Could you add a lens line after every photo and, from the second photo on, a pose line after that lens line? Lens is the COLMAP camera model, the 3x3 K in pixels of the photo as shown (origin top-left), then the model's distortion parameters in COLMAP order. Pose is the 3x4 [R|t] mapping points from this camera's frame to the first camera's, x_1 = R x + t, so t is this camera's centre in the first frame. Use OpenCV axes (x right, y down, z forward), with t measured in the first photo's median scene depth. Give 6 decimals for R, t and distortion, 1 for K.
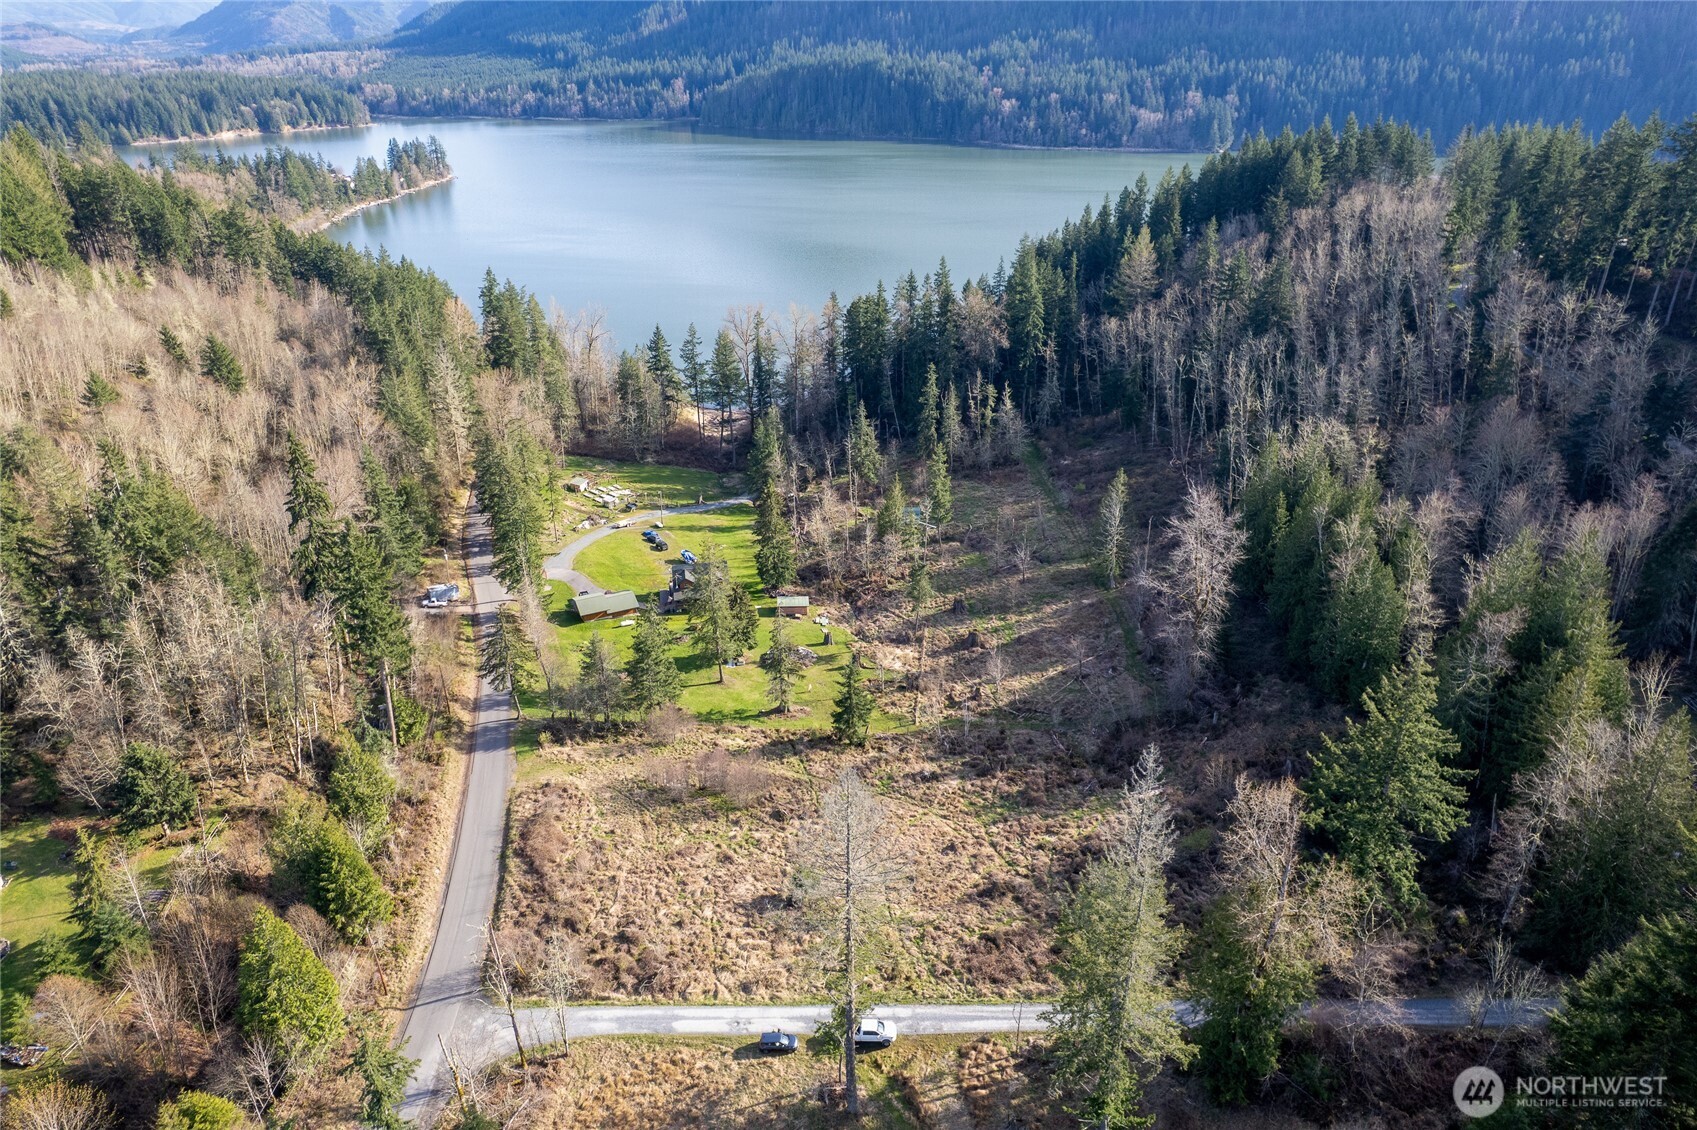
lens RADIAL K [[1090.7, 0, 863.0], [0, 1090.7, 570.1], [0, 0, 1]] dist [-0.078292, 0.071298]
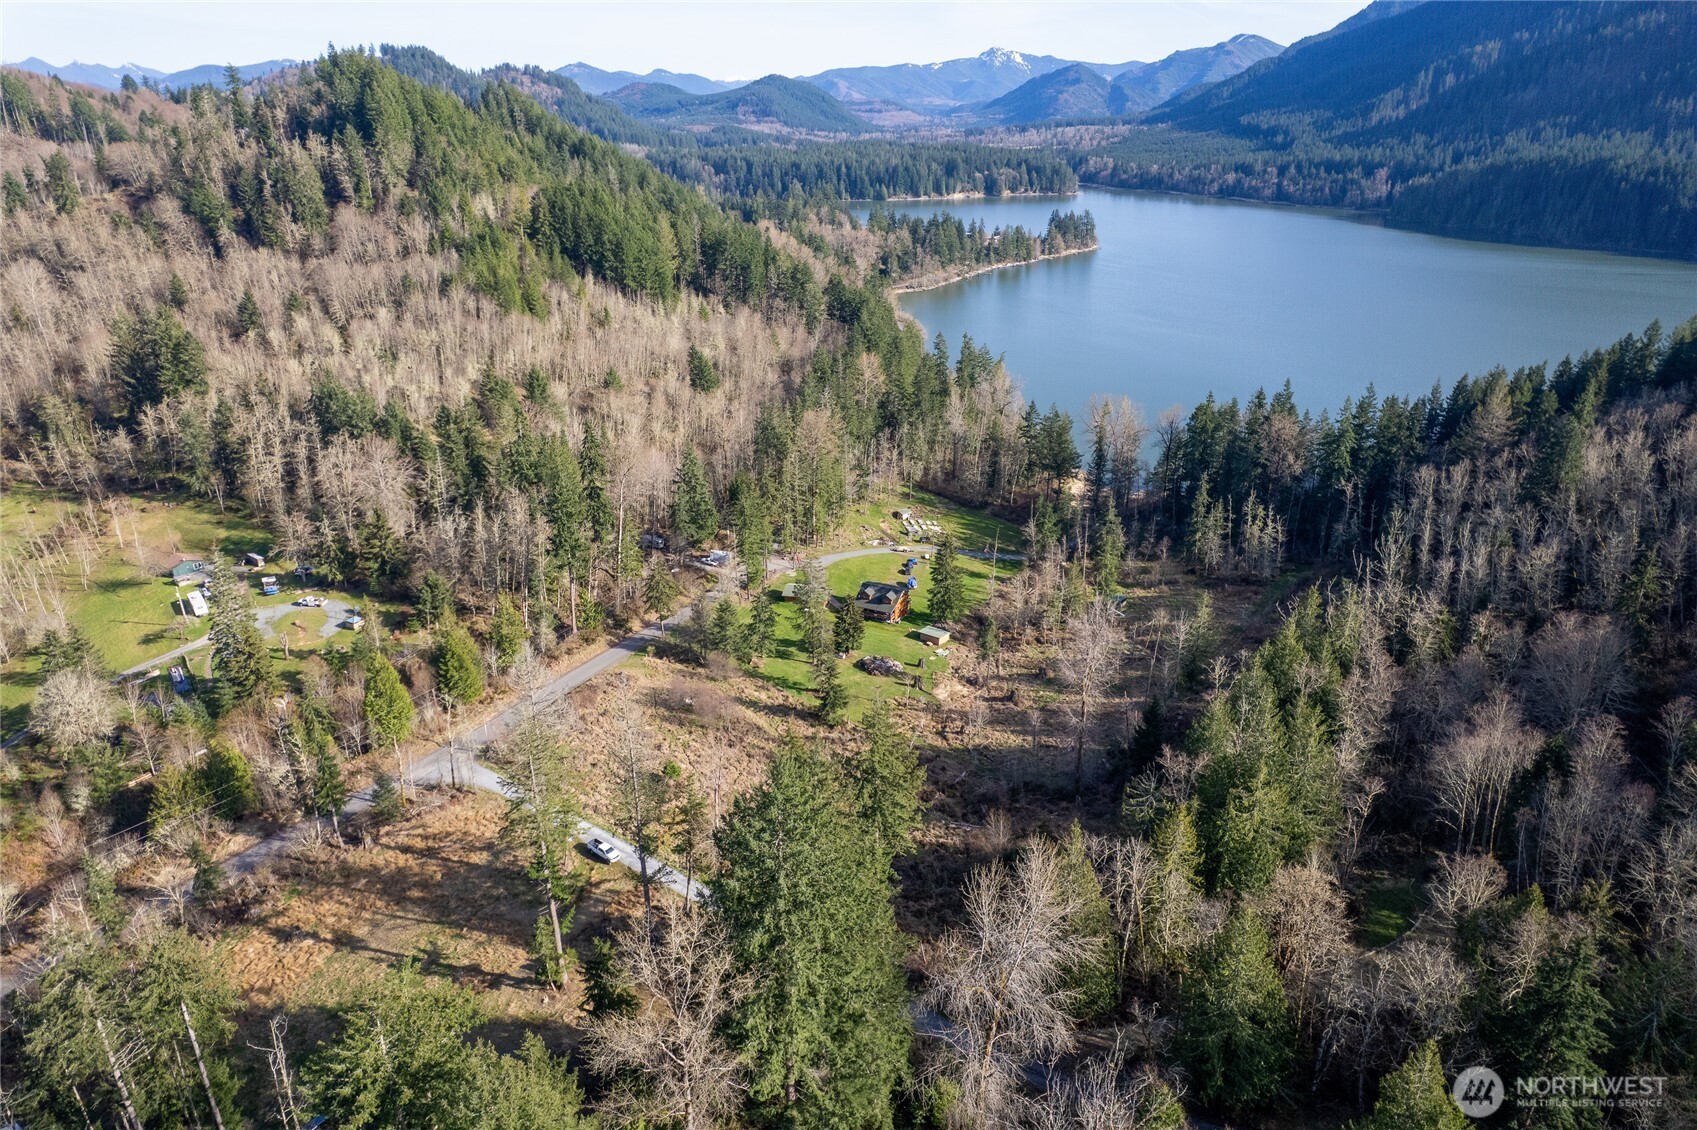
lens RADIAL K [[1090.7, 0, 855.6], [0, 1090.7, 566.7], [0, 0, 1]] dist [-0.078292, 0.071298]
pose [[0.798808, 0.237952, -0.552525, 0.390417], [-0.270901, 0.962337, 0.022791, -0.034116], [0.537139, 0.131474, 0.833185, -0.051007]]
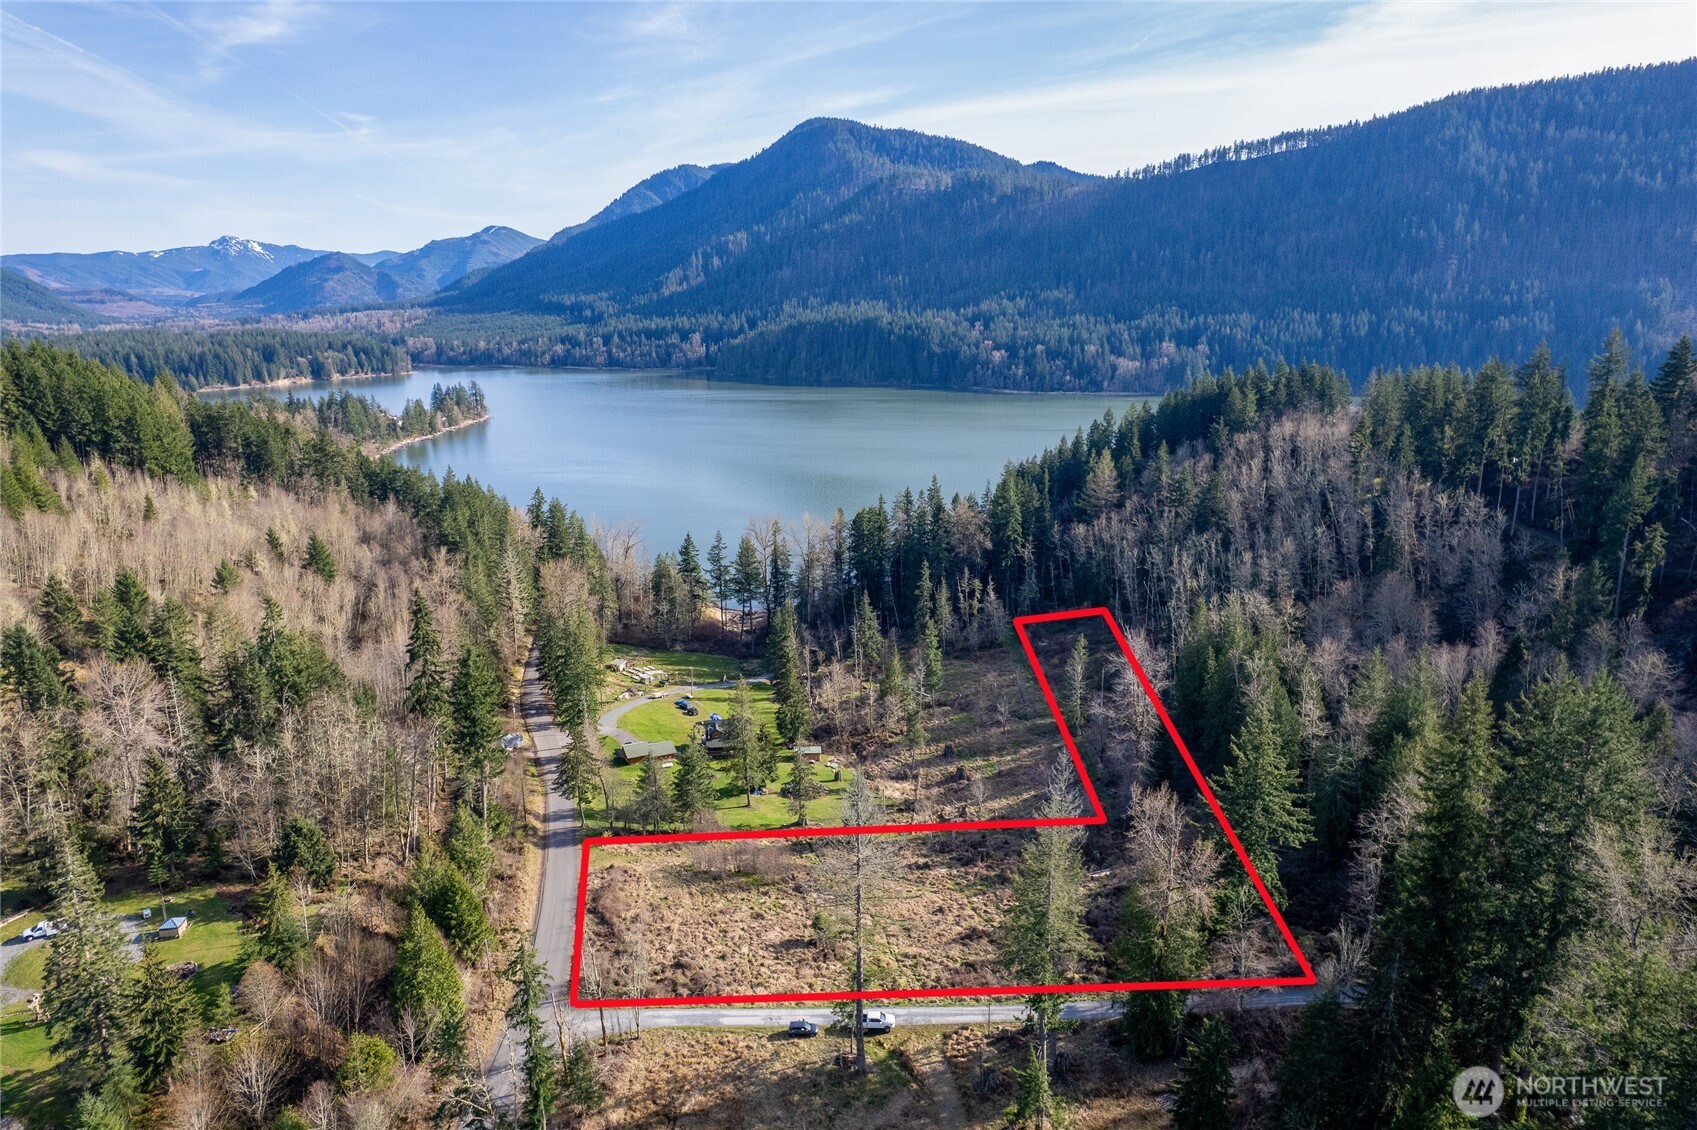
lens RADIAL K [[1090.7, 0, 863.2], [0, 1090.7, 566.3], [0, 0, 1]] dist [-0.078292, 0.071298]
pose [[0.999997, -0.001518, -0.001990, -0.001436], [0.001053, 0.976486, -0.215580, 0.066325], [0.002270, 0.215577, 0.976484, -0.138934]]
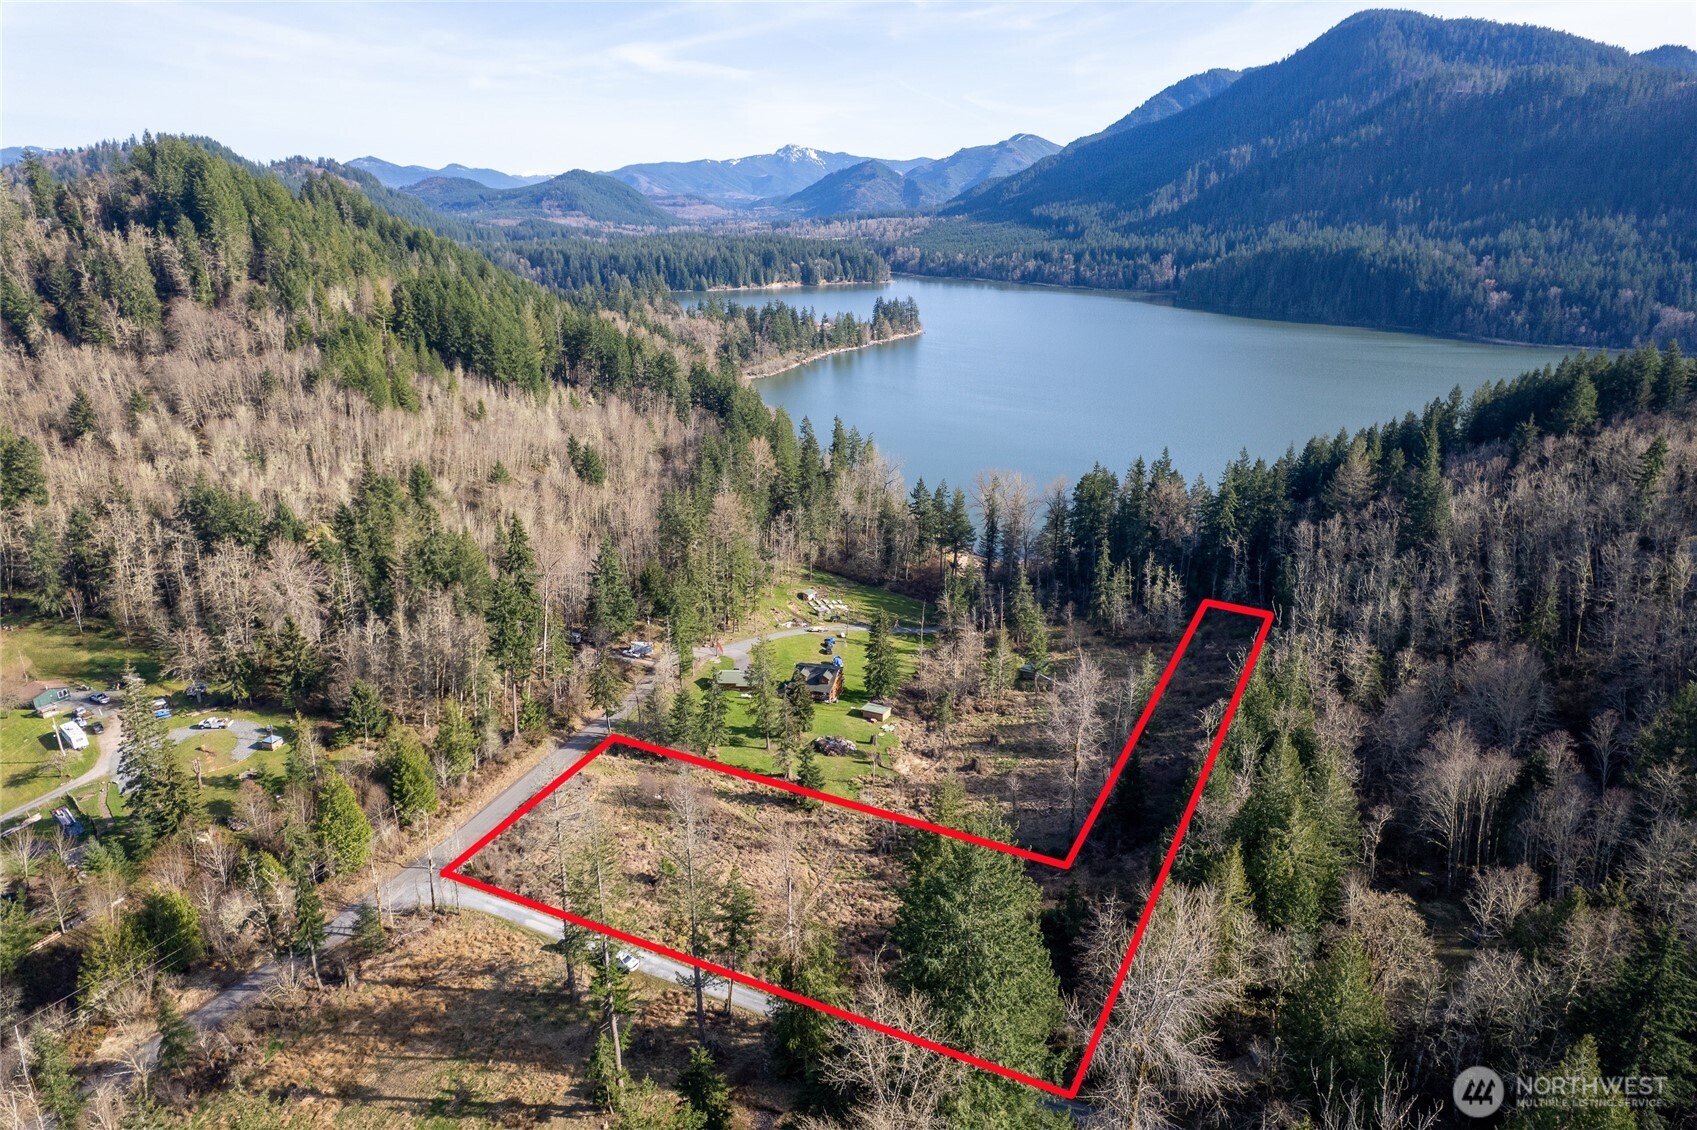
lens RADIAL K [[1090.7, 0, 858.1], [0, 1090.7, 567.4], [0, 0, 1]] dist [-0.078292, 0.071298]
pose [[0.892401, 0.150408, -0.425440, 0.309950], [-0.207774, 0.973886, -0.091523, -0.007205], [0.400564, 0.170070, 0.900347, -0.098500]]
